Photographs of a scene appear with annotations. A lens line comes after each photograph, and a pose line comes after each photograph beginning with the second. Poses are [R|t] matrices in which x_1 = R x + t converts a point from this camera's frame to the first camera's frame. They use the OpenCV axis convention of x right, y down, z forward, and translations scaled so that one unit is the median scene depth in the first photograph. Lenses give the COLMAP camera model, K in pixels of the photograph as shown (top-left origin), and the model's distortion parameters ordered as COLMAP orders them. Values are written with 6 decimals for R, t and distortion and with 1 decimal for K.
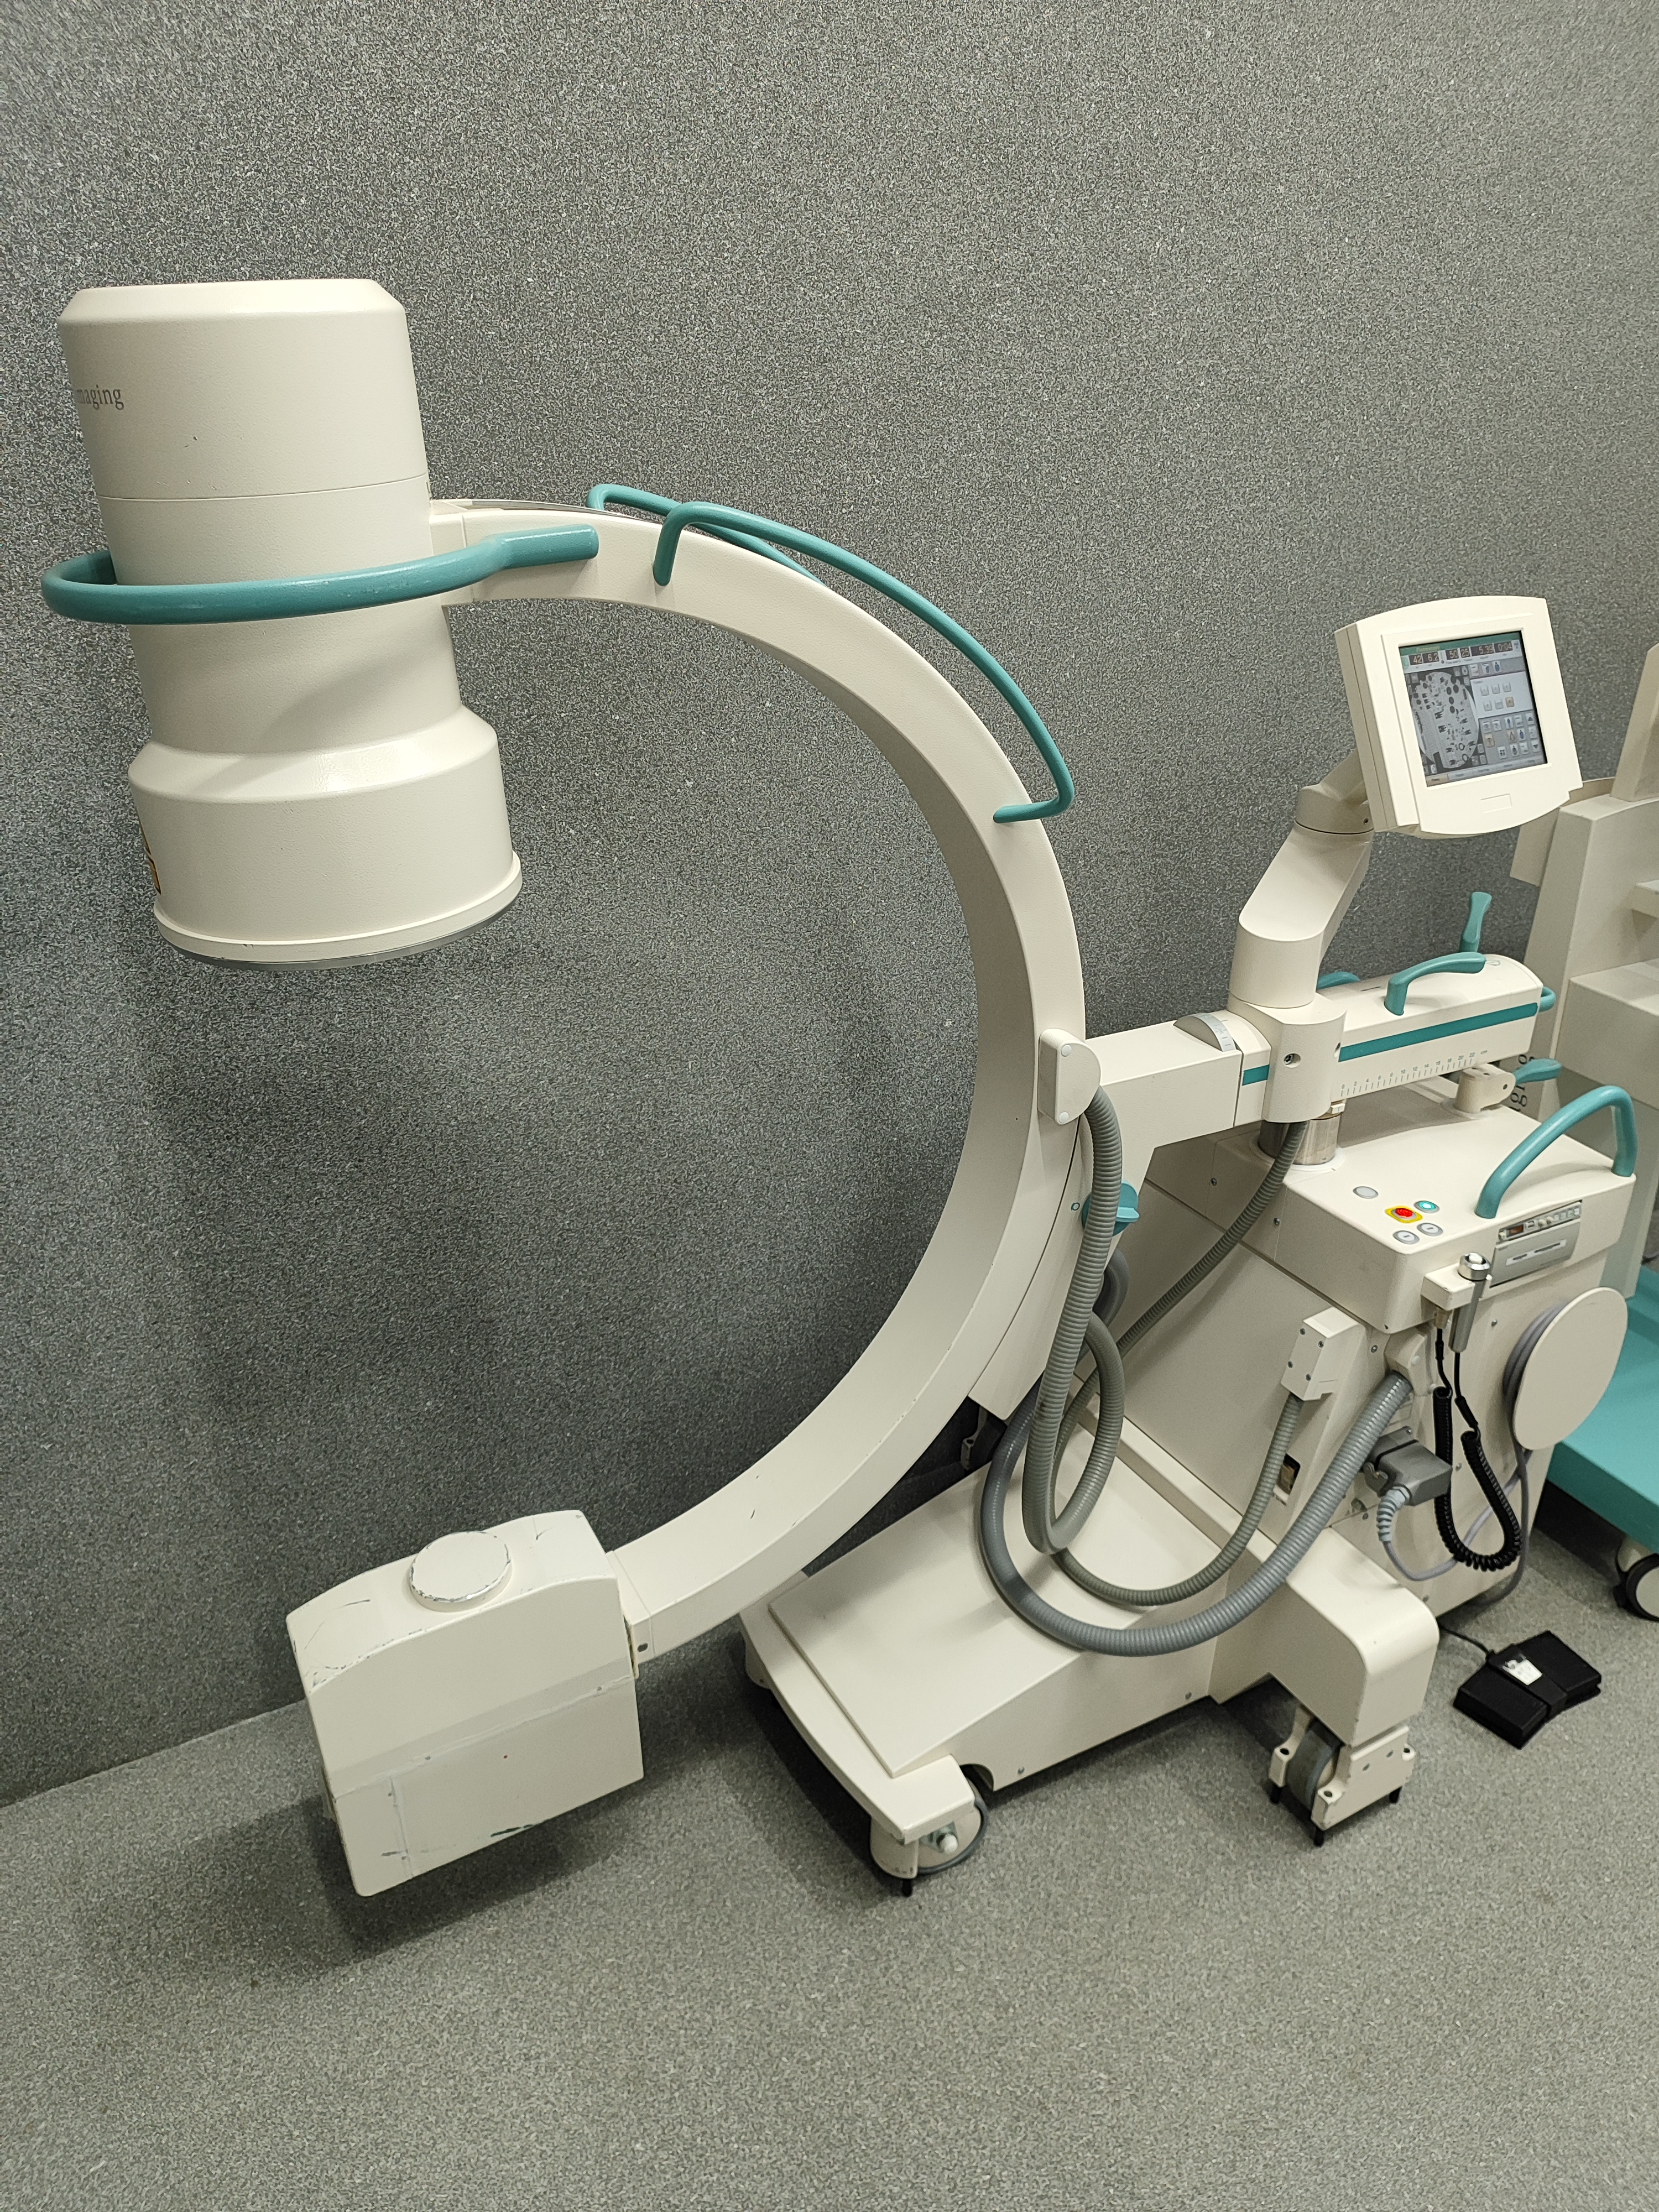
lens RADIAL K [[1617.0, 0, 833.9], [0, 1617.0, 1089.3], [0, 0, 1]] dist [0.006892, -0.008498]
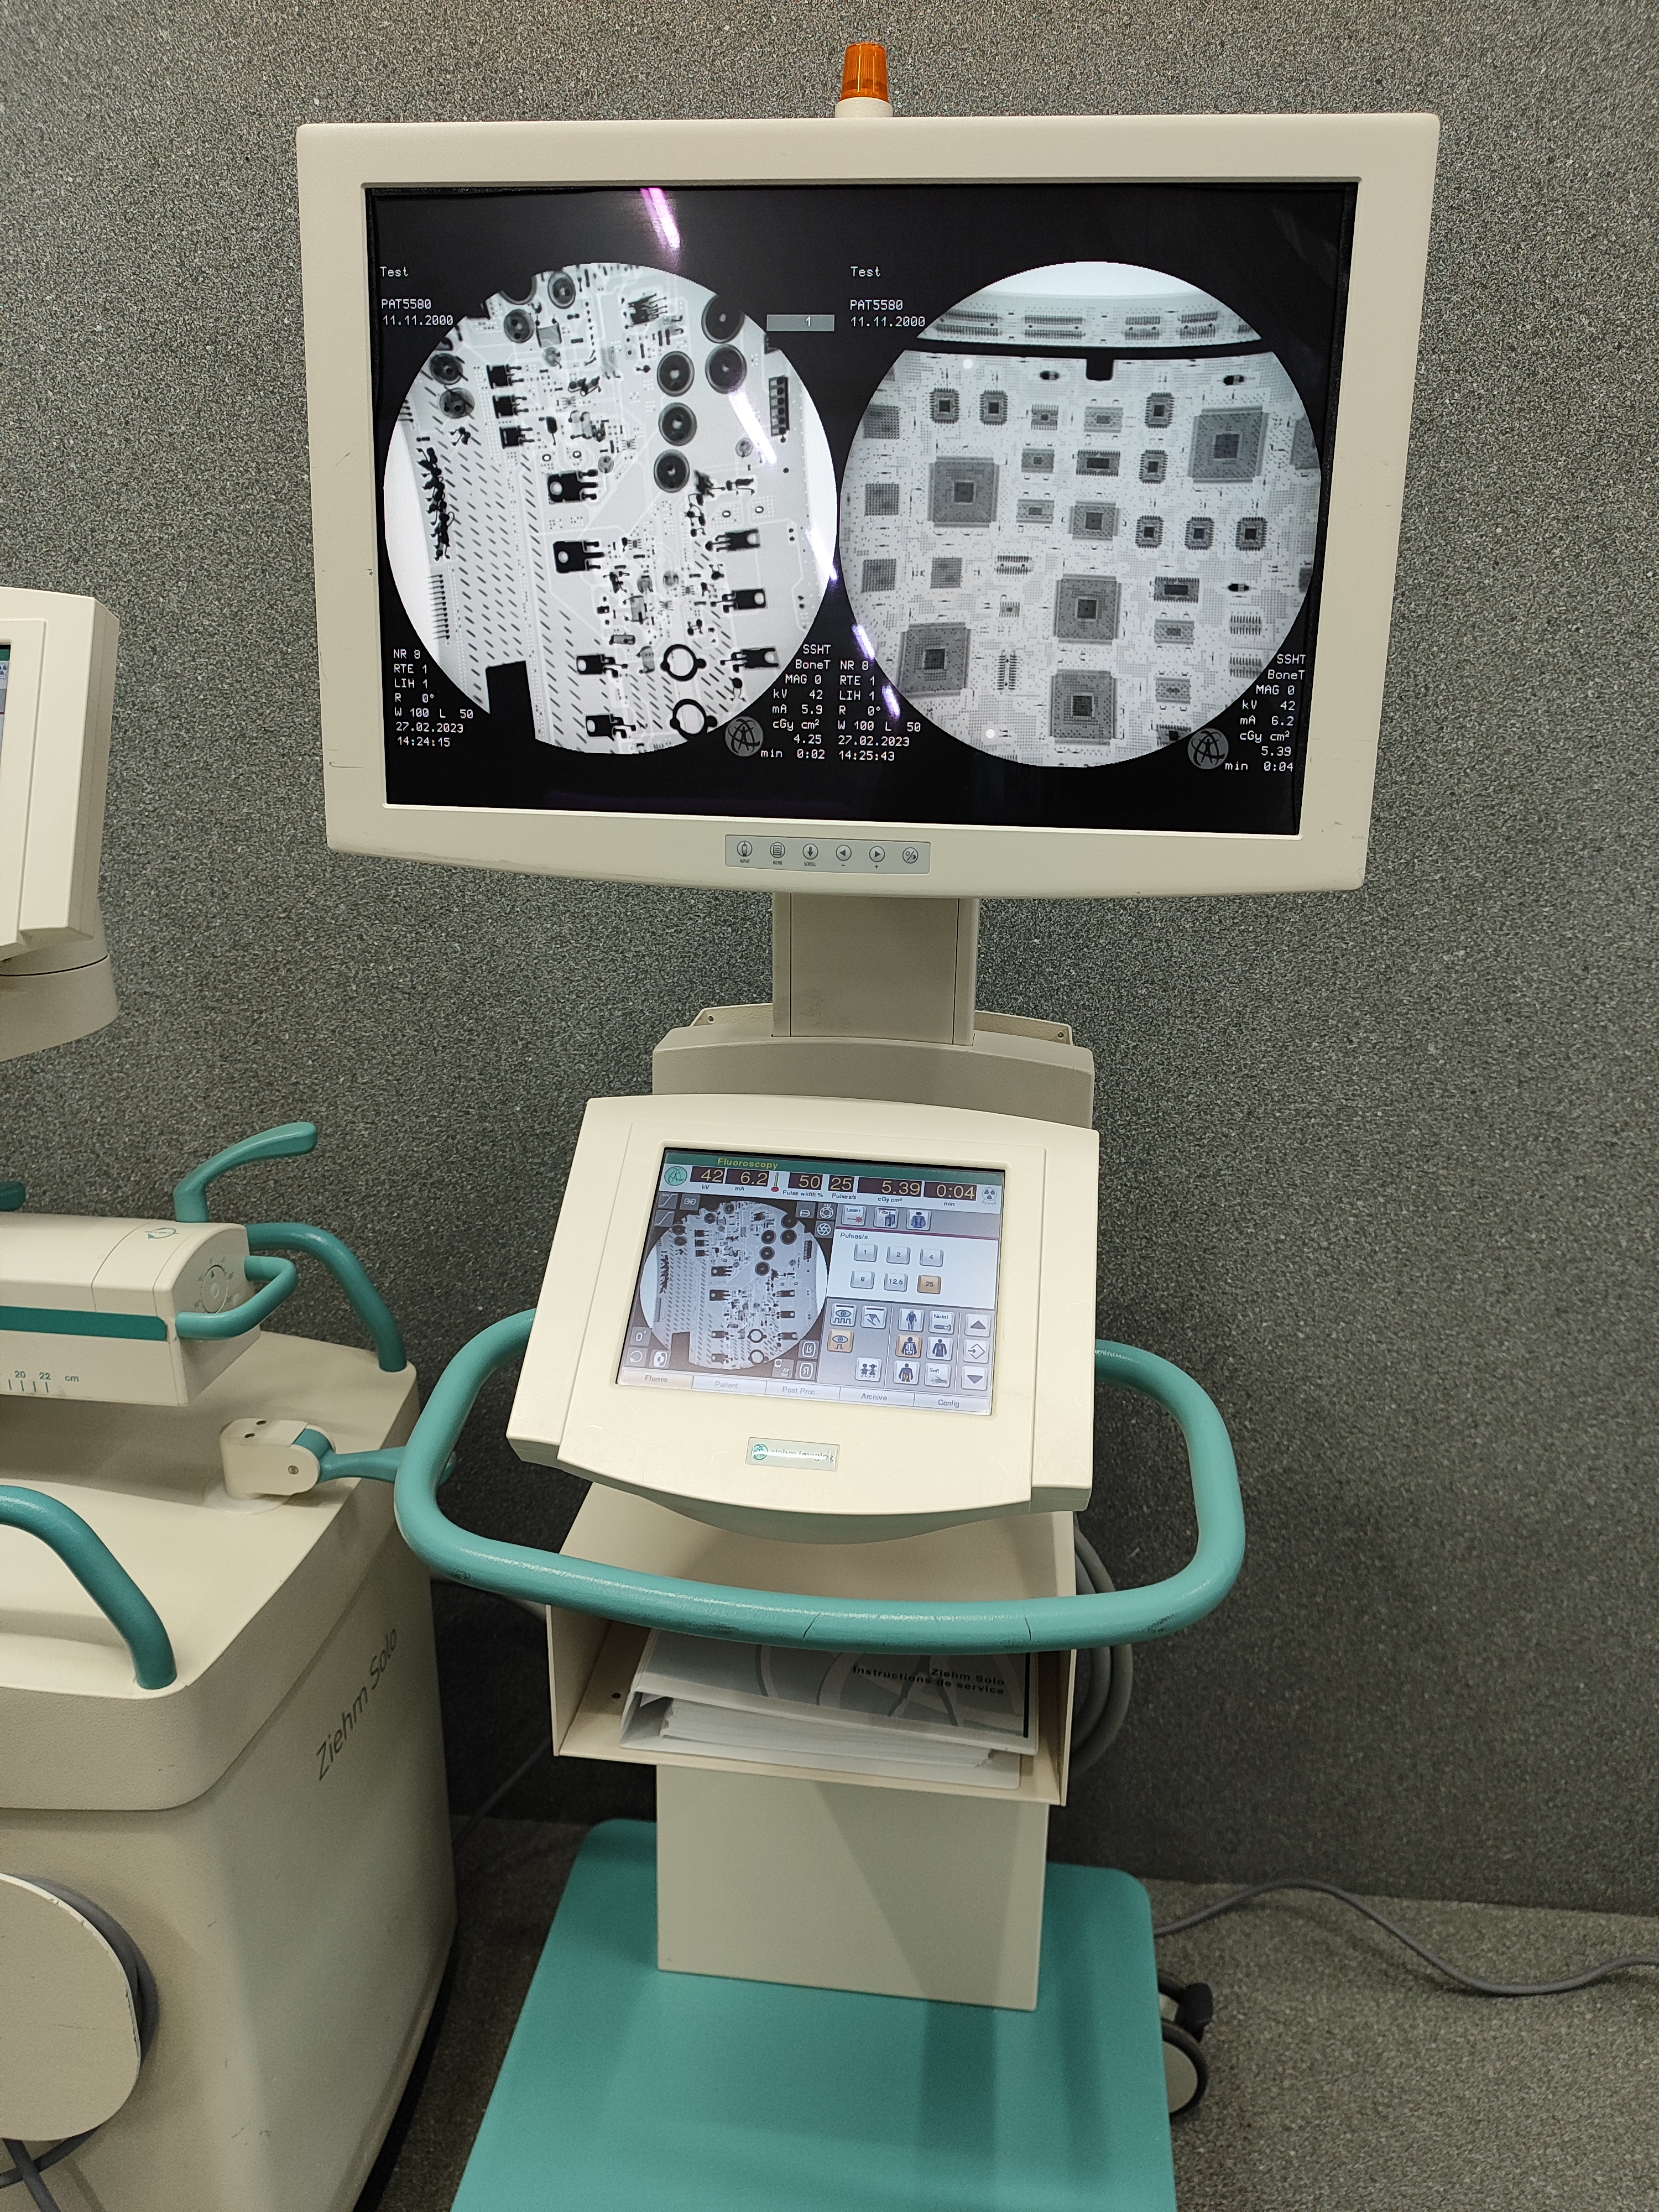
lens RADIAL K [[1617.0, 0, 839.6], [0, 1617.0, 1086.5], [0, 0, 1]] dist [0.006892, -0.008498]
pose [[0.808559, 0.165536, -0.564651, 1.016041], [-0.238555, 0.969431, -0.057398, -0.169932], [0.537889, 0.181110, 0.823331, 0.717322]]
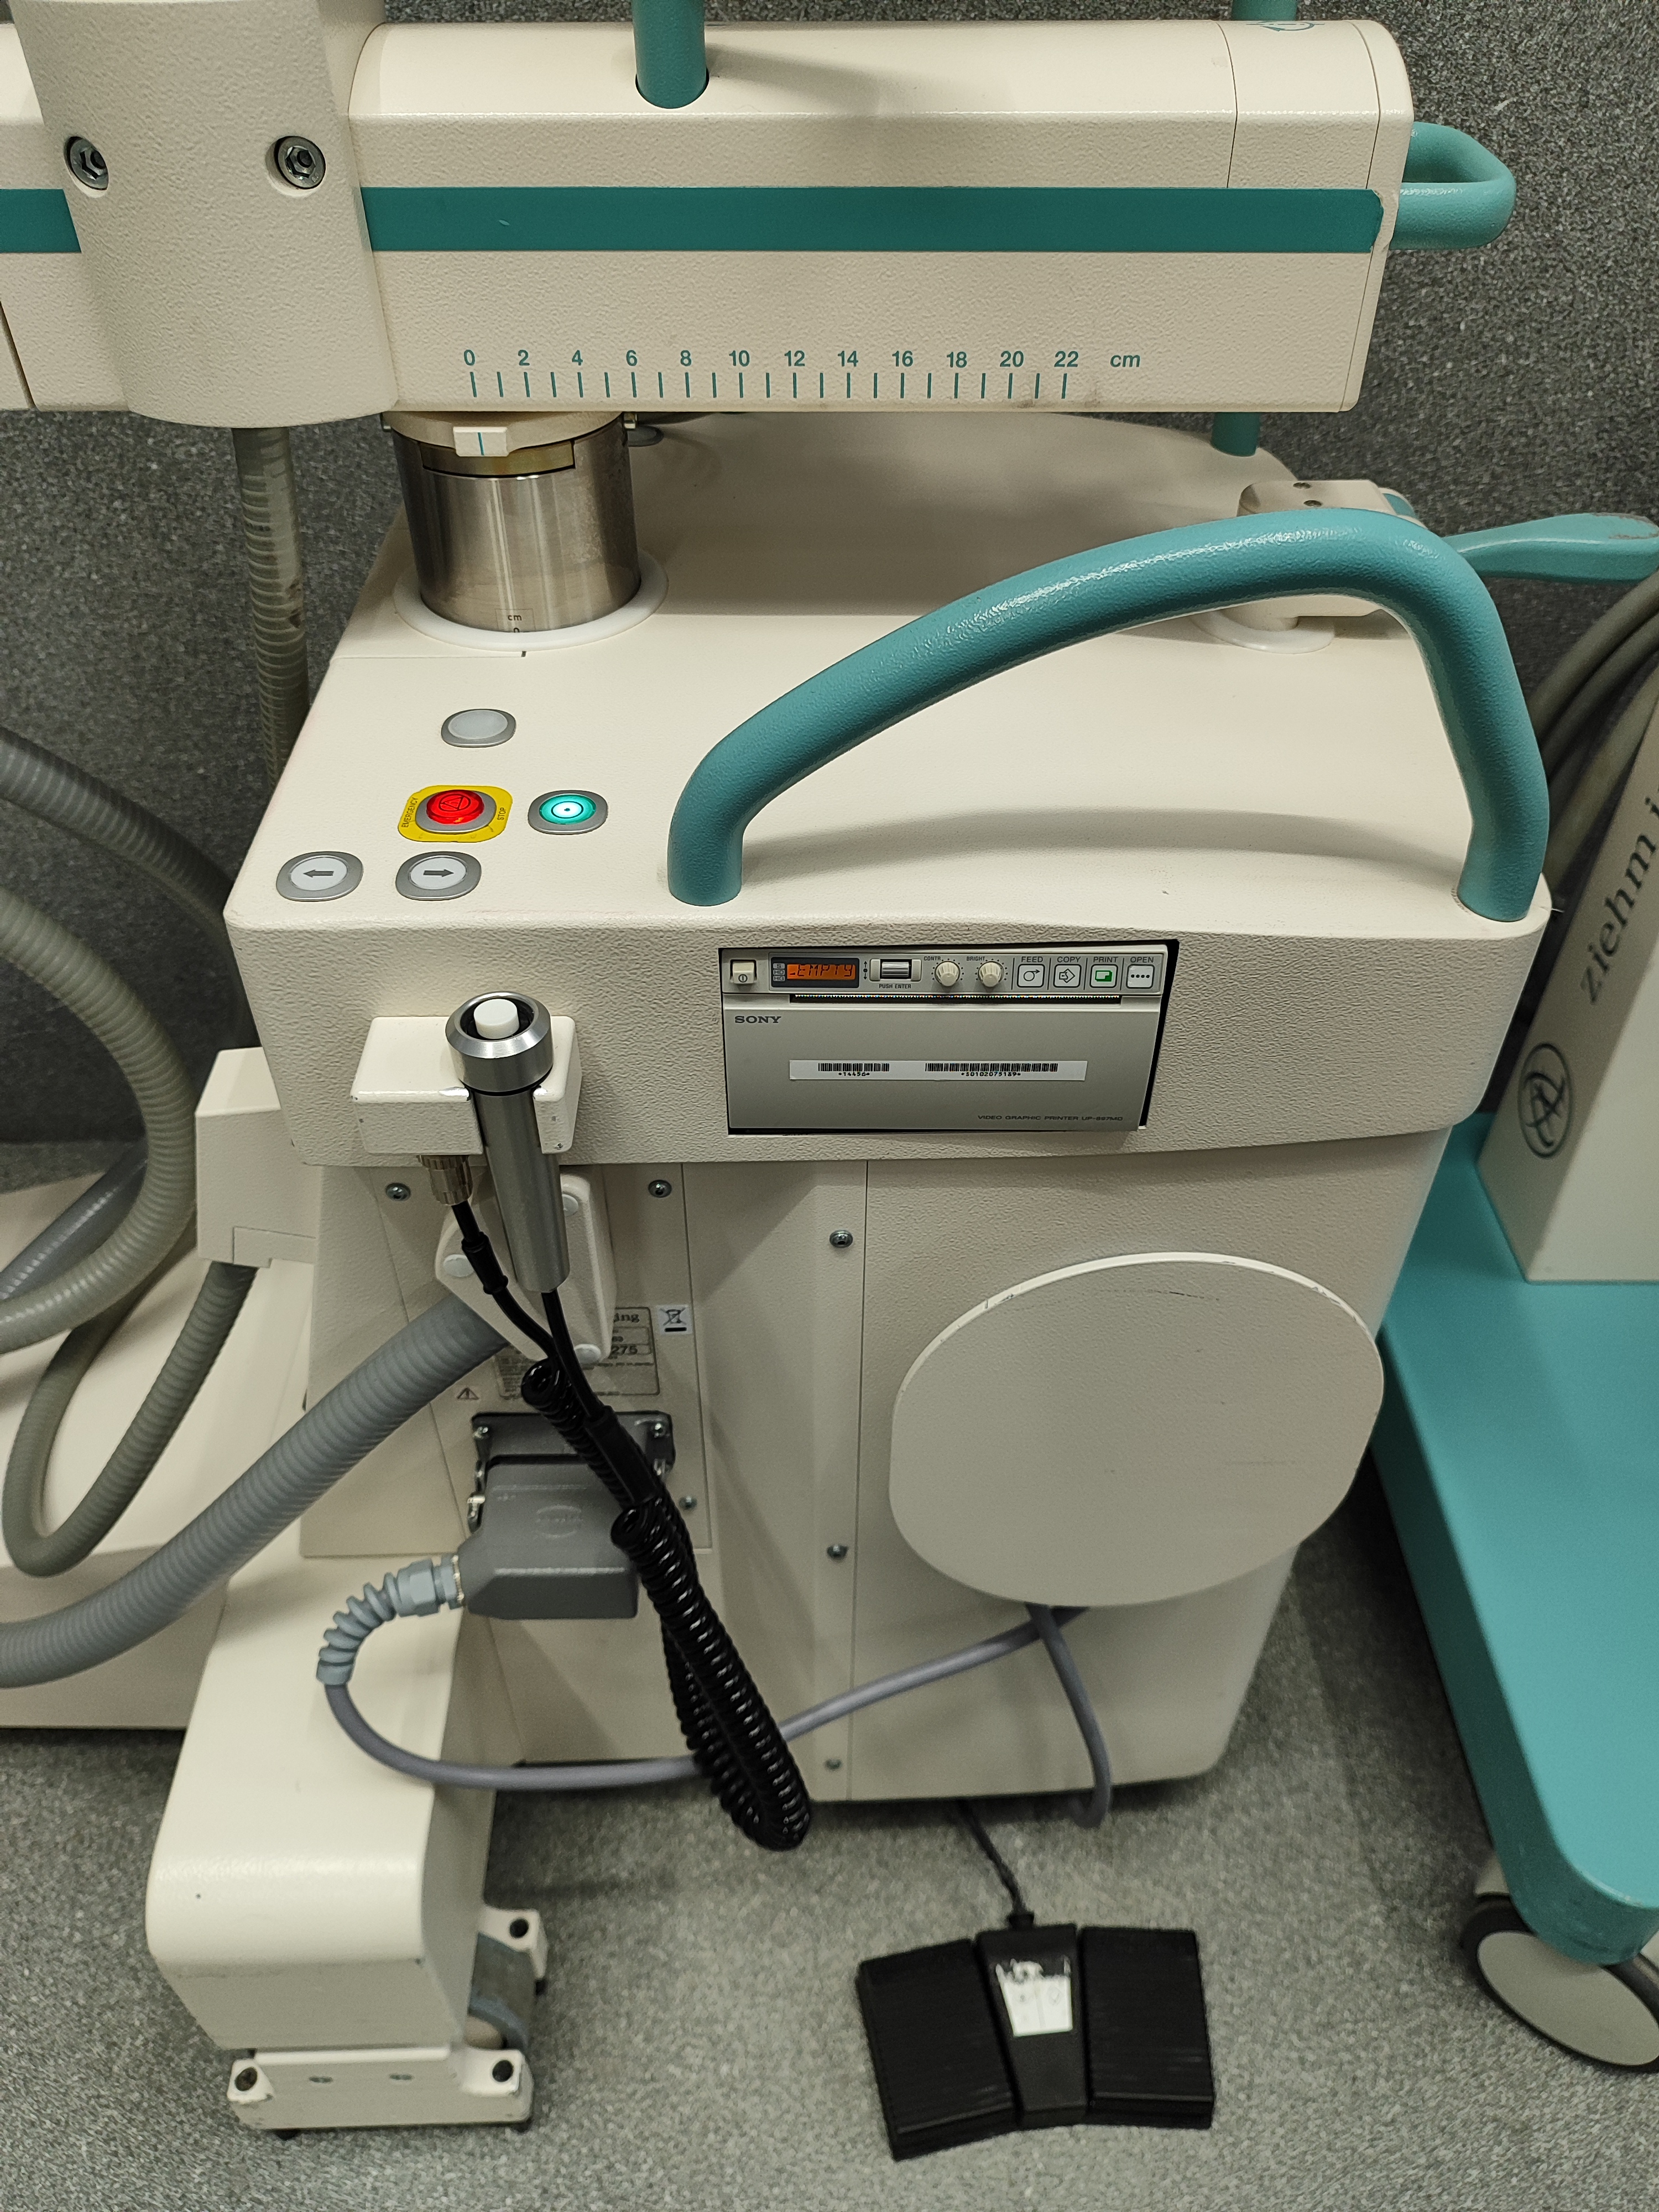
lens RADIAL K [[1617.0, 0, 821.9], [0, 1617.0, 1091.9], [0, 0, 1]] dist [0.006892, -0.008498]
pose [[0.876755, 0.302849, -0.373609, 0.546164], [-0.188784, 0.931200, 0.311812, 0.019606], [0.442336, -0.202852, 0.873607, 0.769968]]
